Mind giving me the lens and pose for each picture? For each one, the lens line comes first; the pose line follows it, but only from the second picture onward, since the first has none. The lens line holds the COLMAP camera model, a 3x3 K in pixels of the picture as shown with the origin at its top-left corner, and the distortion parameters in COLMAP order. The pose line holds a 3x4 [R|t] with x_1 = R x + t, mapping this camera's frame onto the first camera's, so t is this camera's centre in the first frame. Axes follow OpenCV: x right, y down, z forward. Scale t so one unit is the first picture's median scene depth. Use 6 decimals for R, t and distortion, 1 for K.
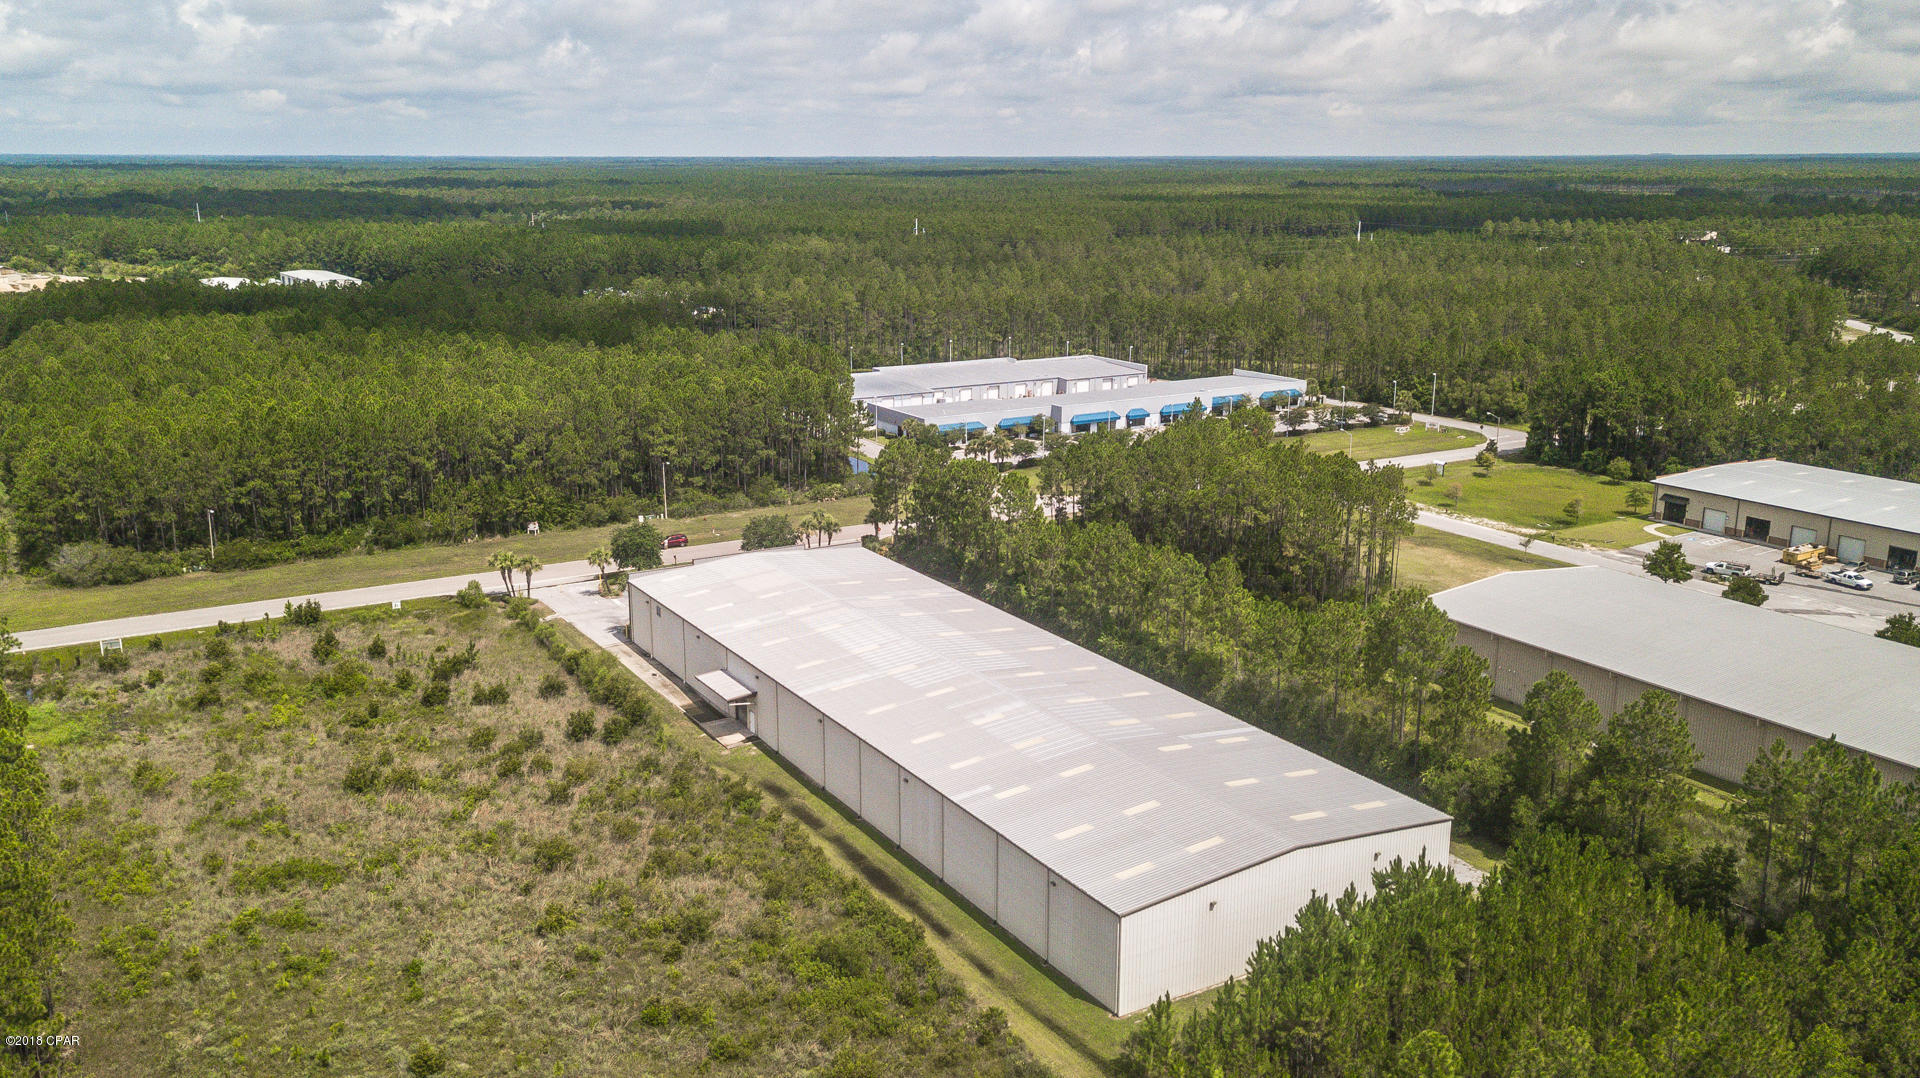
lens RADIAL K [[1547.3, 0, 943.3], [0, 1547.3, 539.2], [0, 0, 1]] dist [-0.033315, 0.074585]
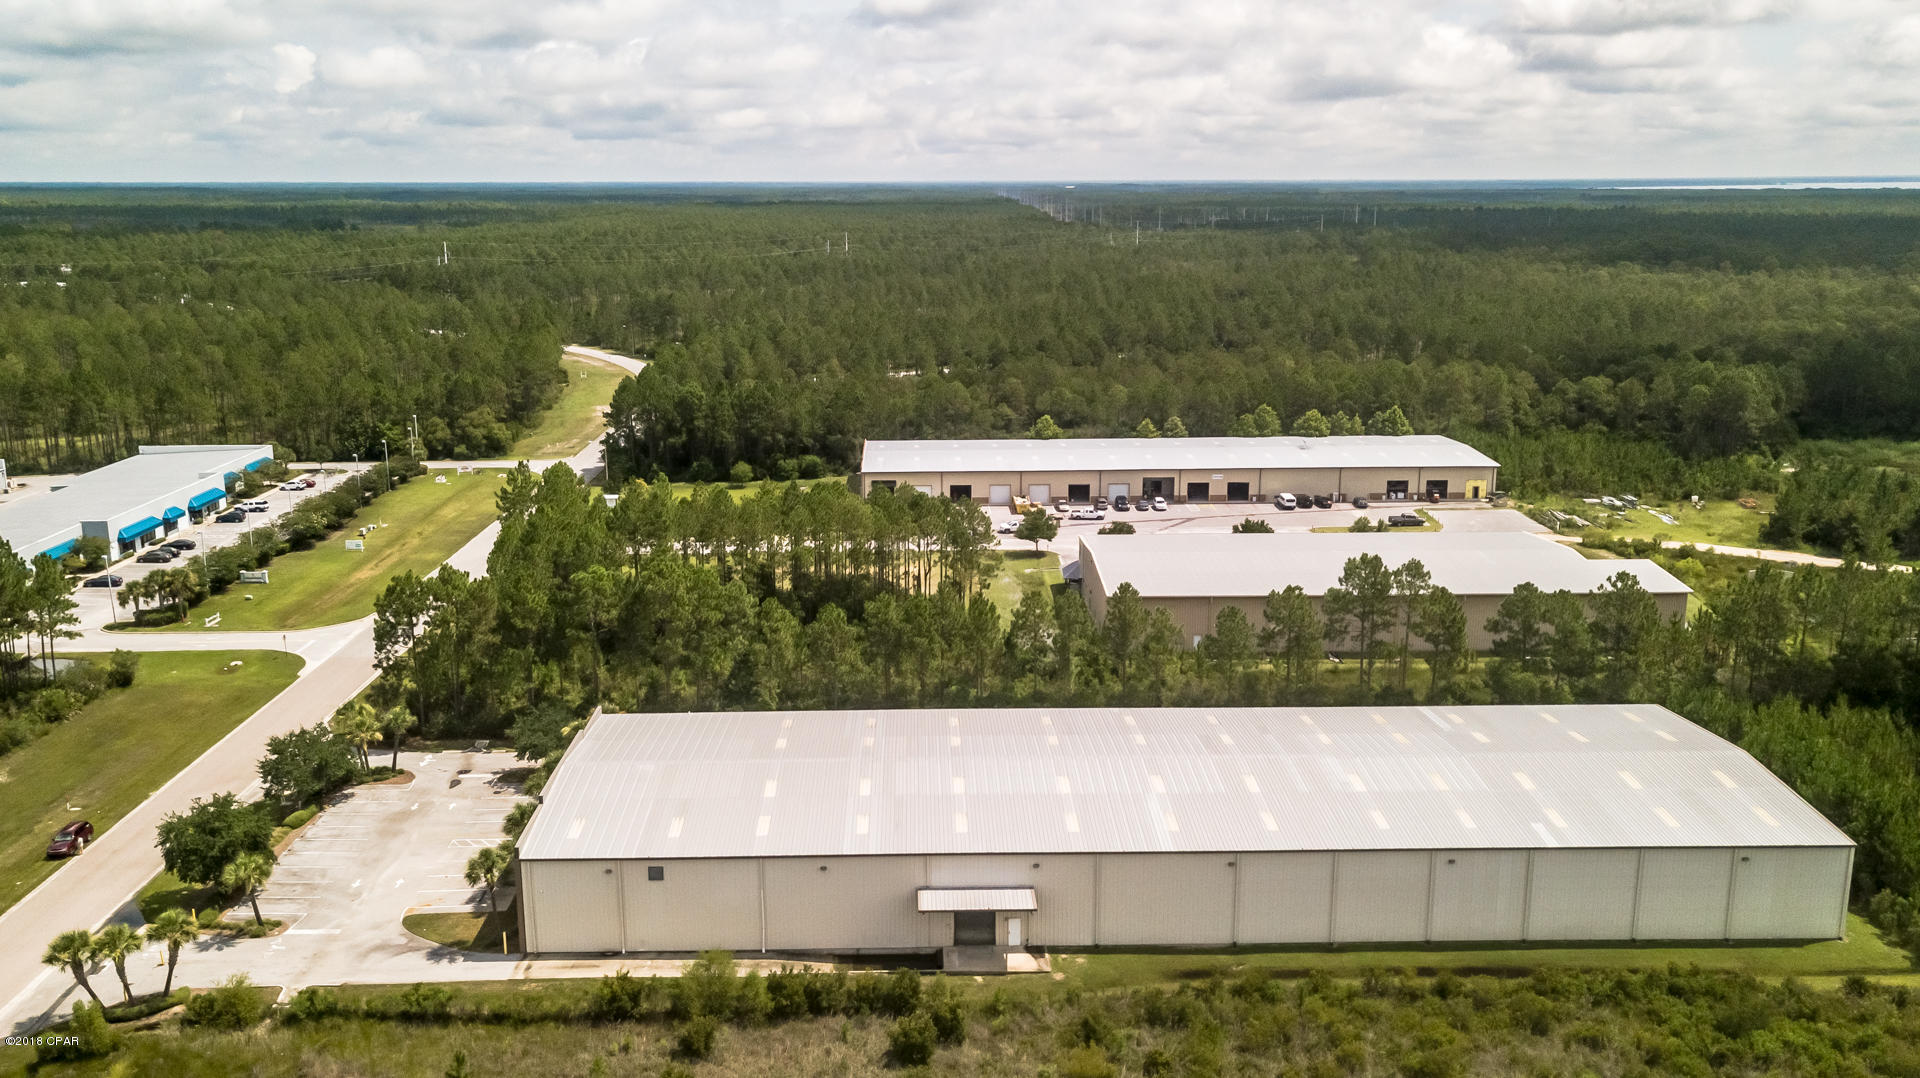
lens RADIAL K [[1547.3, 0, 943.3], [0, 1547.3, 539.2], [0, 0, 1]] dist [-0.033315, 0.074585]
pose [[0.490975, -0.194134, 0.849268, -0.638012], [0.210225, 0.972447, 0.100758, -0.126054], [-0.845428, 0.129068, 0.518259, 0.549432]]
